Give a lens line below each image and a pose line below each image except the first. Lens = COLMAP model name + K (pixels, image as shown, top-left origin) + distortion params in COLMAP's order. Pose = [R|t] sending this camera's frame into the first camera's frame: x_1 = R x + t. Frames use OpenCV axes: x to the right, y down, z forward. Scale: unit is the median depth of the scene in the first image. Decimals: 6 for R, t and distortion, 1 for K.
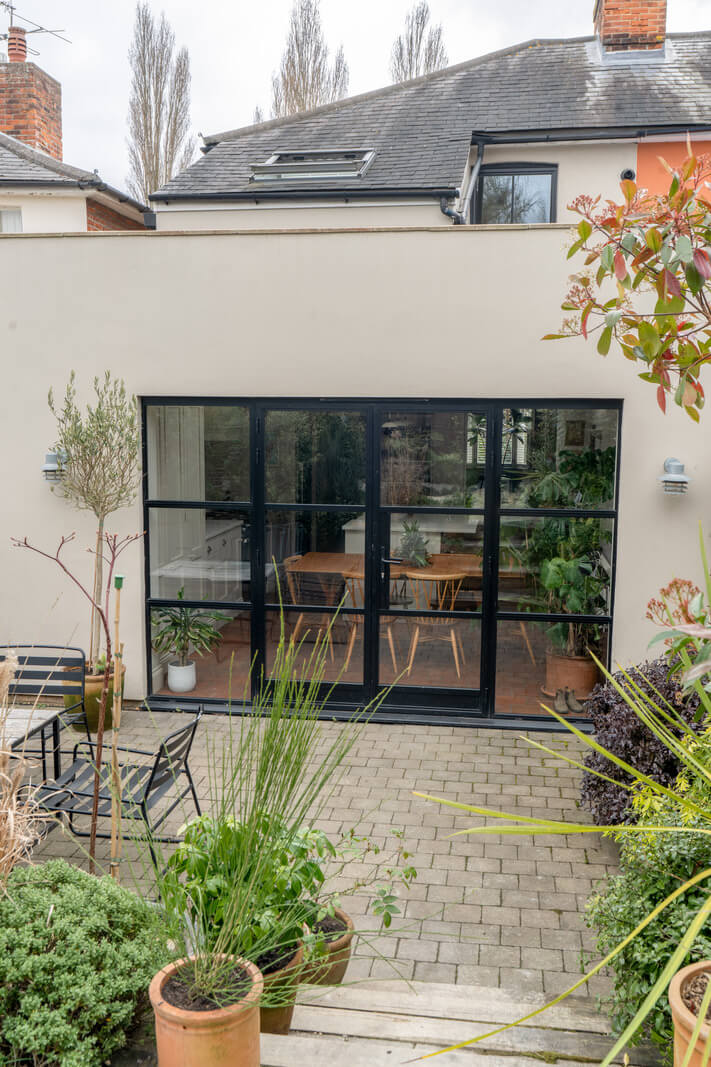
lens RADIAL K [[1018.8, 0, 356.0], [0, 1018.8, 532.8], [0, 0, 1]] dist [0.010917, 0.000000]
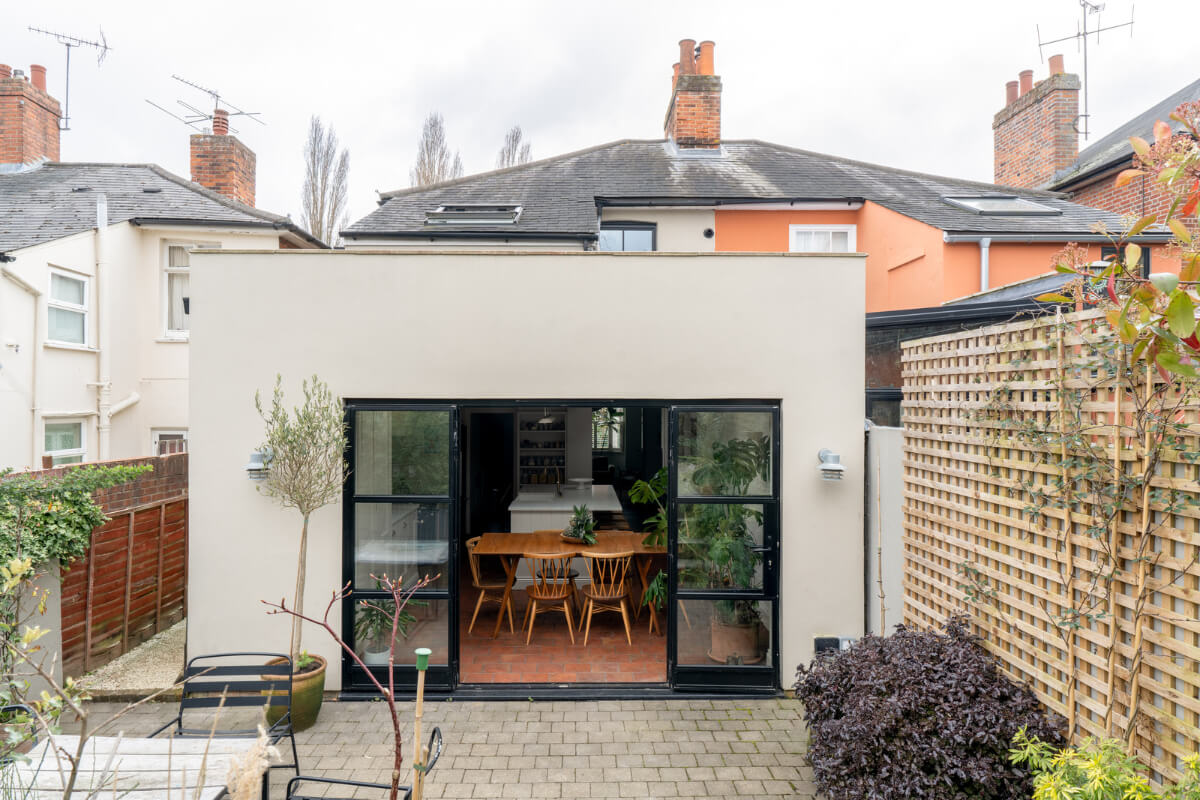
lens RADIAL K [[745.7, 0, 595.9], [0, 745.7, 400.1], [0, 0, 1]] dist [0.003676, -0.001972]
pose [[0.986116, -0.004757, 0.165991, -0.041216], [0.026077, 0.991624, -0.126499, -0.013023], [-0.163999, 0.129072, 0.977980, 0.095078]]
